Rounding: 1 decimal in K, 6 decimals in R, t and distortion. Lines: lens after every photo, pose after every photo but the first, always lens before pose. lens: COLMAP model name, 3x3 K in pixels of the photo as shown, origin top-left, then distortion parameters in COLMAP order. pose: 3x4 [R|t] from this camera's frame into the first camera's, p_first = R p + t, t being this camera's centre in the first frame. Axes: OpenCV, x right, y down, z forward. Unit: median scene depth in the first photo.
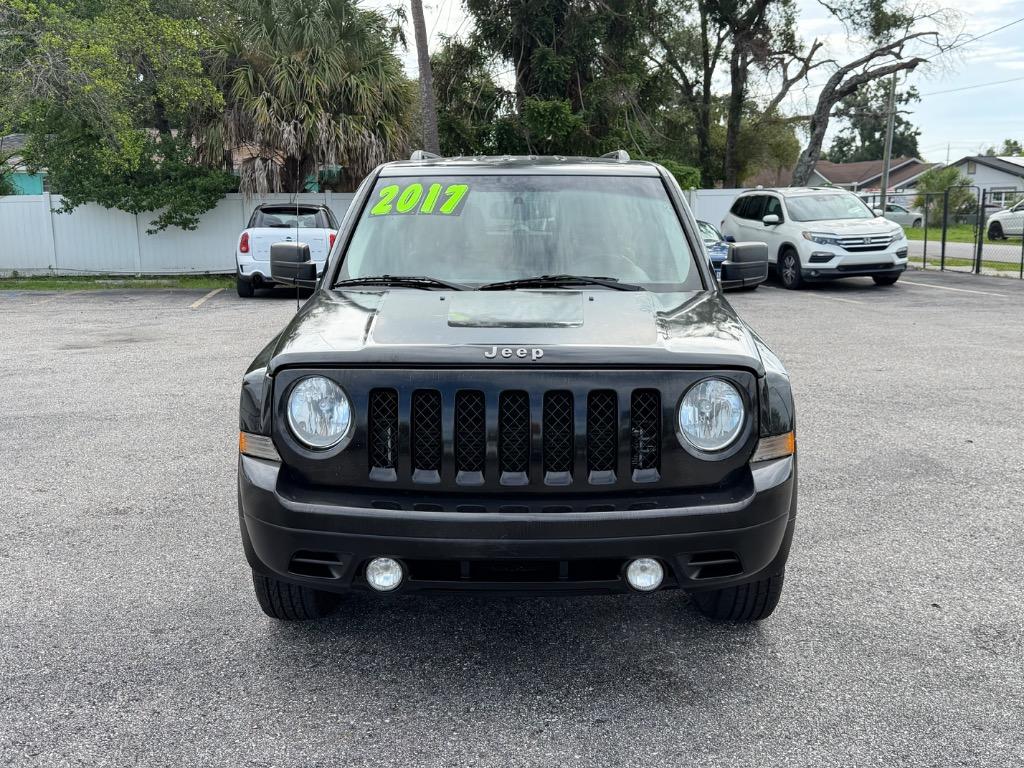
lens RADIAL K [[956.9, 0, 512.0], [0, 956.9, 384.0], [0, 0, 1]] dist [0.133789, -0.255992]
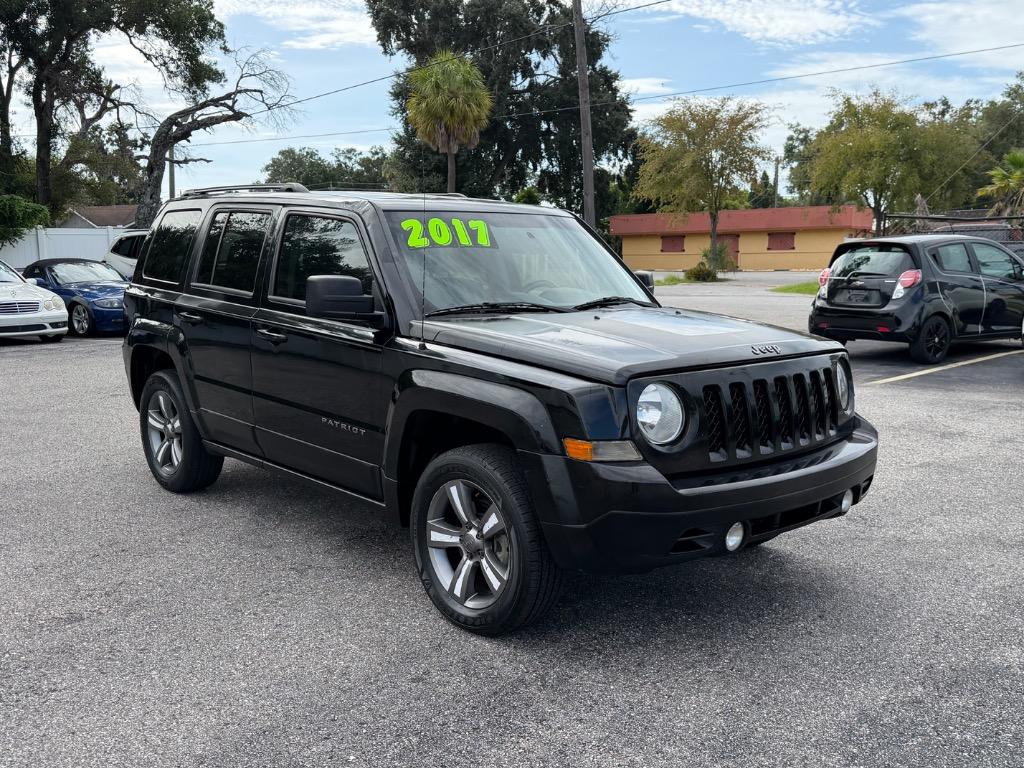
lens RADIAL K [[956.9, 0, 512.0], [0, 956.9, 384.0], [0, 0, 1]] dist [0.133789, -0.255992]
pose [[0.748767, -0.087207, 0.657071, -0.149584], [0.115798, 0.993273, -0.000130, -0.003692], [-0.652640, 0.076185, 0.753828, 0.034557]]
